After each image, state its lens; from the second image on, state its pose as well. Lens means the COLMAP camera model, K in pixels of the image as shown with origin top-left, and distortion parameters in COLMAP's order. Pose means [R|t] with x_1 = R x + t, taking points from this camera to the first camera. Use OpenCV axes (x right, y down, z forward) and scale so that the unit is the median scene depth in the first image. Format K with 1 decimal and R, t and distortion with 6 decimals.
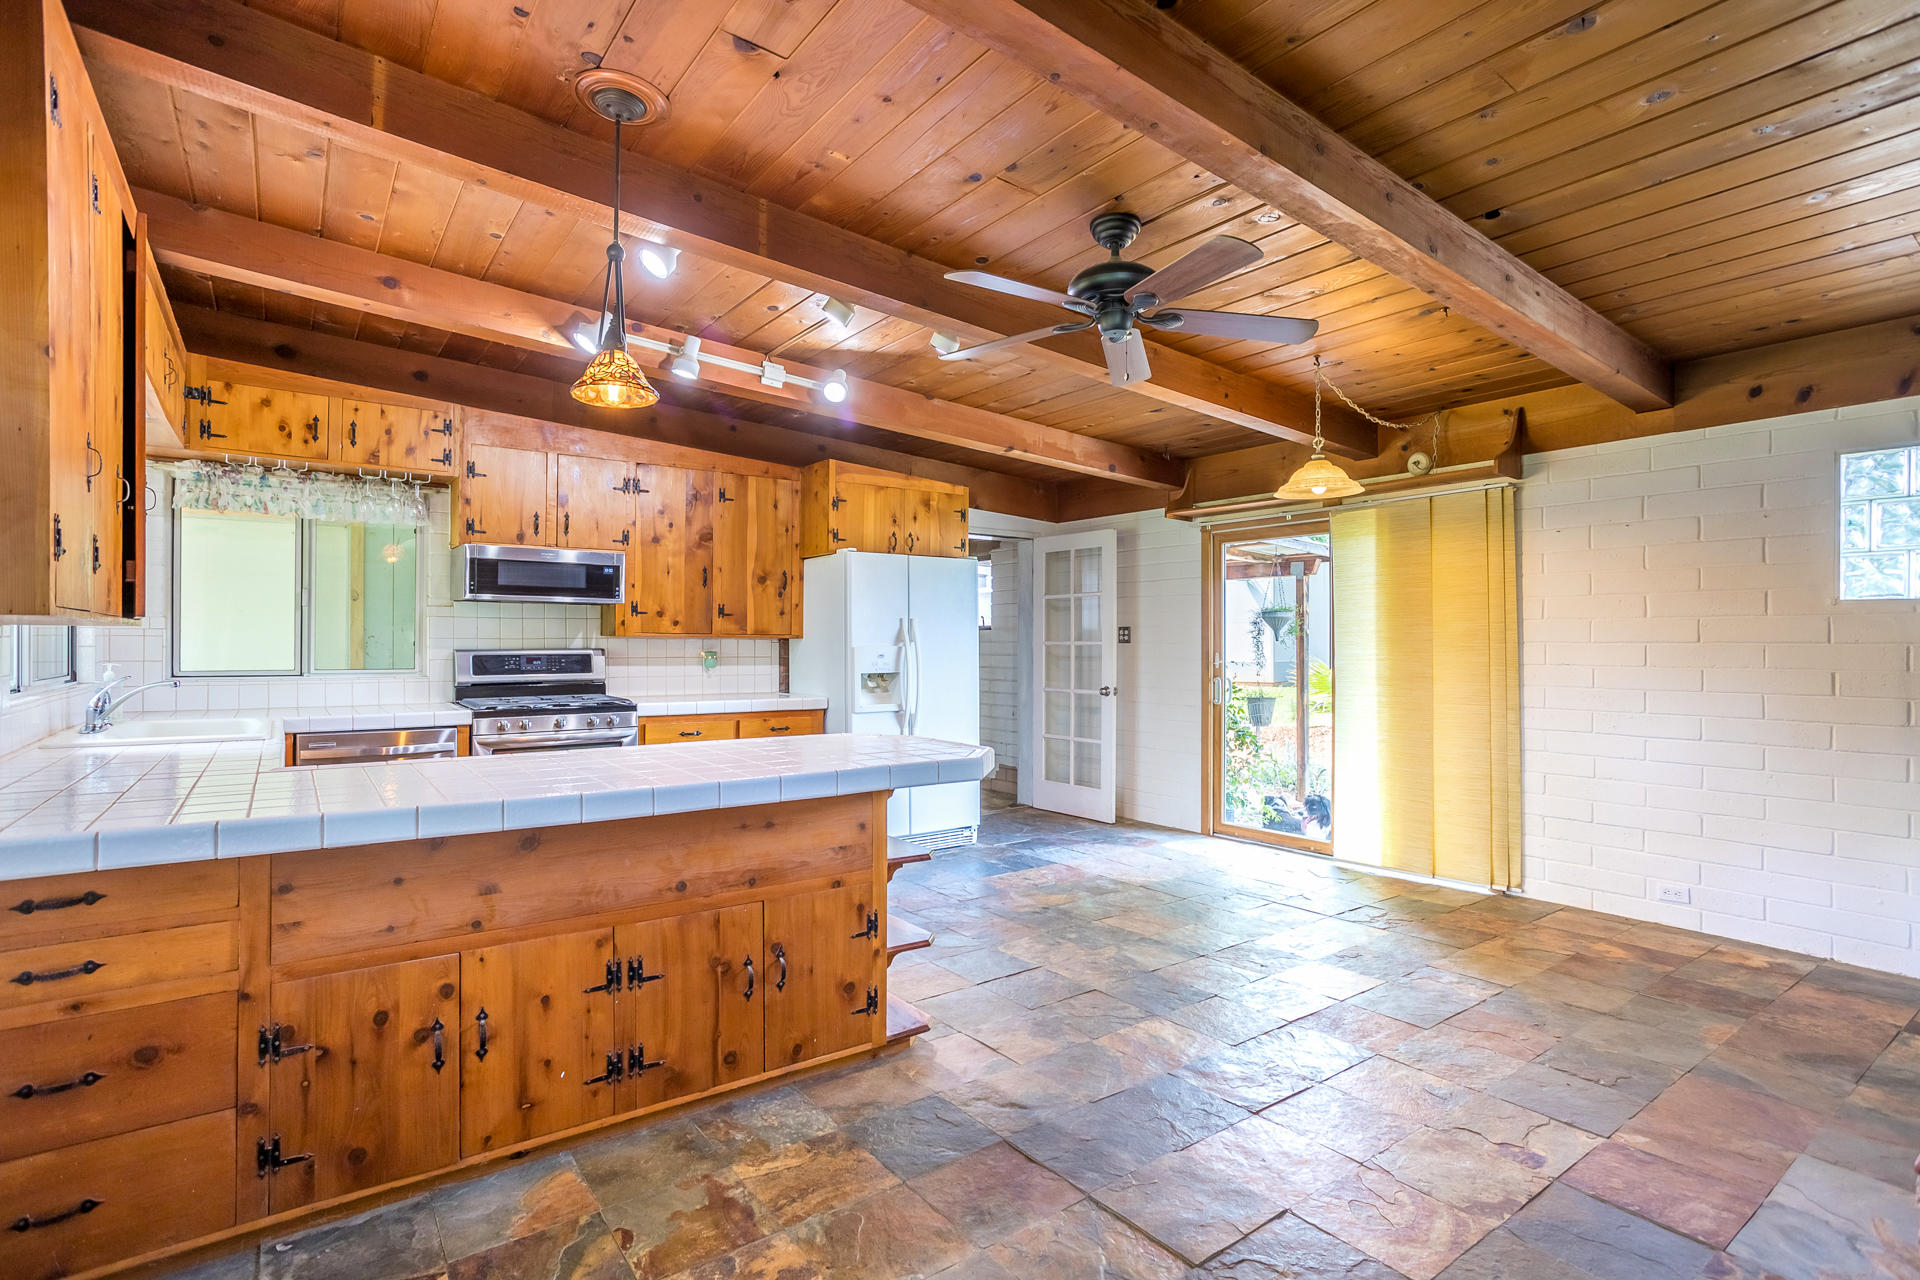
lens RADIAL K [[914.5, 0, 962.8], [0, 914.5, 639.1], [0, 0, 1]] dist [-0.060717, 0.039712]
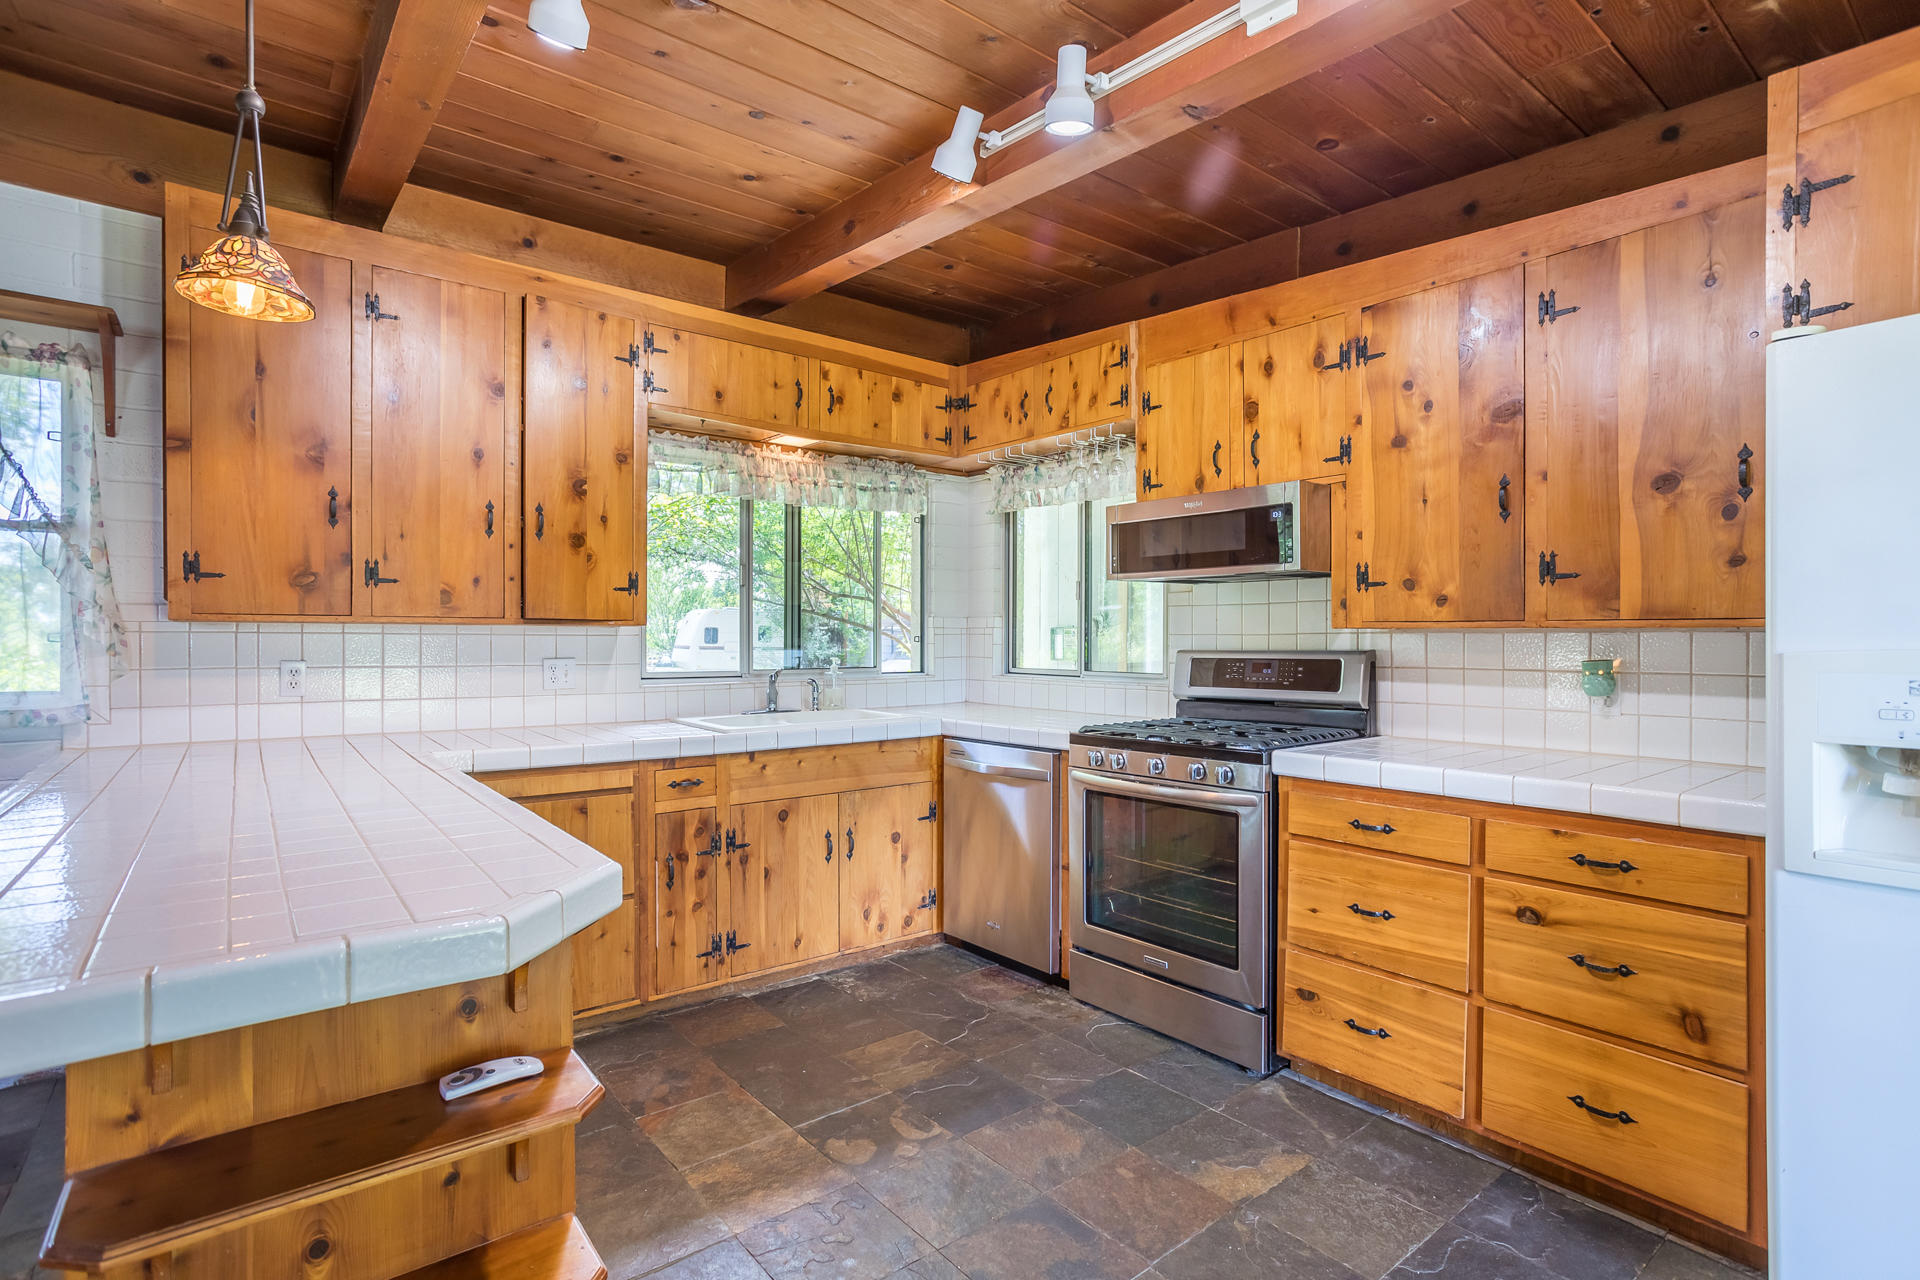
lens RADIAL K [[914.5, 0, 962.8], [0, 914.5, 639.1], [0, 0, 1]] dist [-0.060717, 0.039712]
pose [[0.062289, -0.002483, -0.998055, 0.162962], [0.002313, 0.999995, -0.002344, 0.004061], [0.998055, -0.002162, 0.062294, 0.725722]]
